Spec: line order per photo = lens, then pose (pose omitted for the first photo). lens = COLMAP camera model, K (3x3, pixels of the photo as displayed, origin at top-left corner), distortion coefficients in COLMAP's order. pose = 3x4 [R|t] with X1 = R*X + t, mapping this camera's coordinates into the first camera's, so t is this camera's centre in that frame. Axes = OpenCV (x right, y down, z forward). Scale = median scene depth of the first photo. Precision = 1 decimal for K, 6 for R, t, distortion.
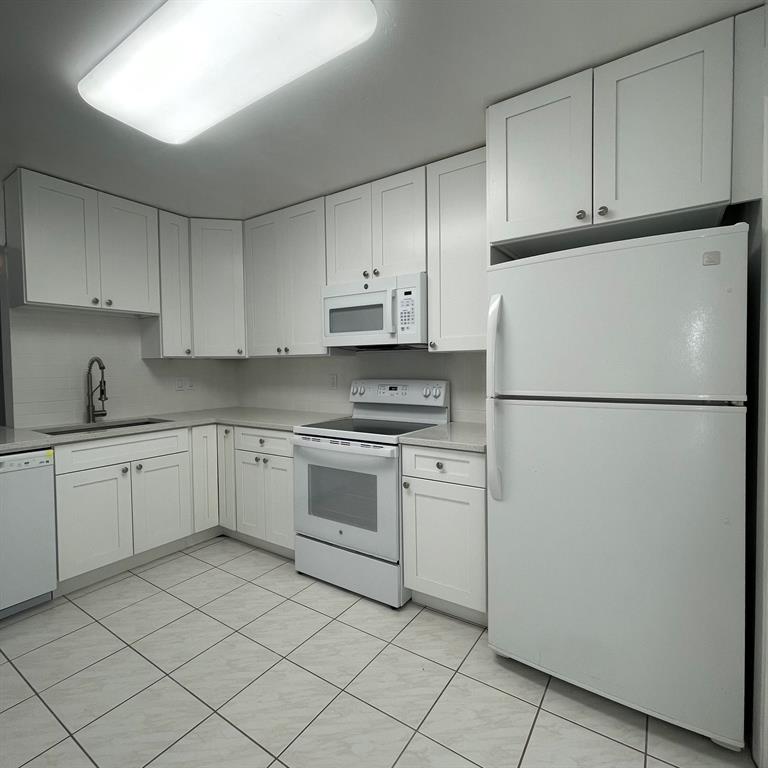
lens RADIAL K [[417.1, 0, 385.0], [0, 417.1, 379.5], [0, 0, 1]] dist [0.002144, 0.000462]
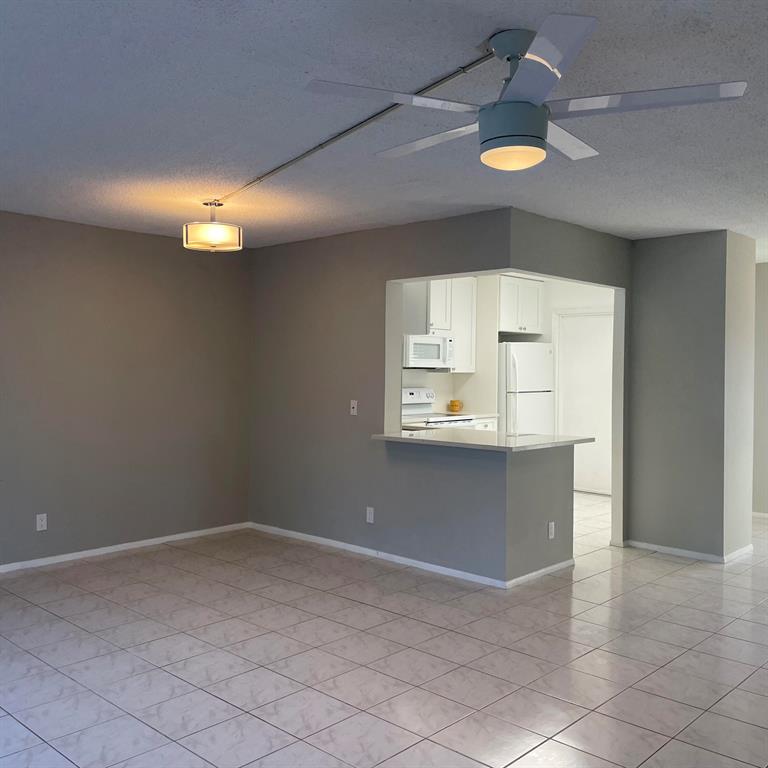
lens RADIAL K [[766.0, 0, 385.8], [0, 766.0, 376.3], [0, 0, 1]] dist [0.093887, -0.128662]
pose [[0.155779, 0.006715, 0.987769, -2.883509], [0.021477, 0.999717, -0.010183, -0.016914], [-0.987559, 0.022800, 0.155590, 0.645769]]
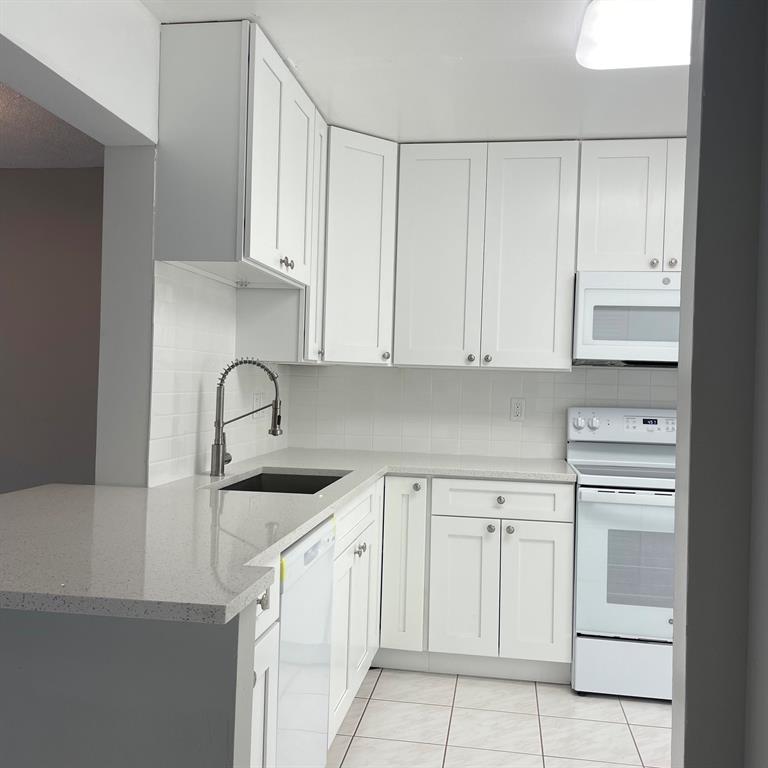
lens RADIAL K [[766.0, 0, 385.8], [0, 766.0, 376.3], [0, 0, 1]] dist [0.093887, -0.128662]
pose [[0.906869, 0.039990, 0.419511, -0.951237], [-0.025096, 0.998845, -0.040963, 0.009713], [-0.420664, 0.026620, 0.906826, -0.012868]]
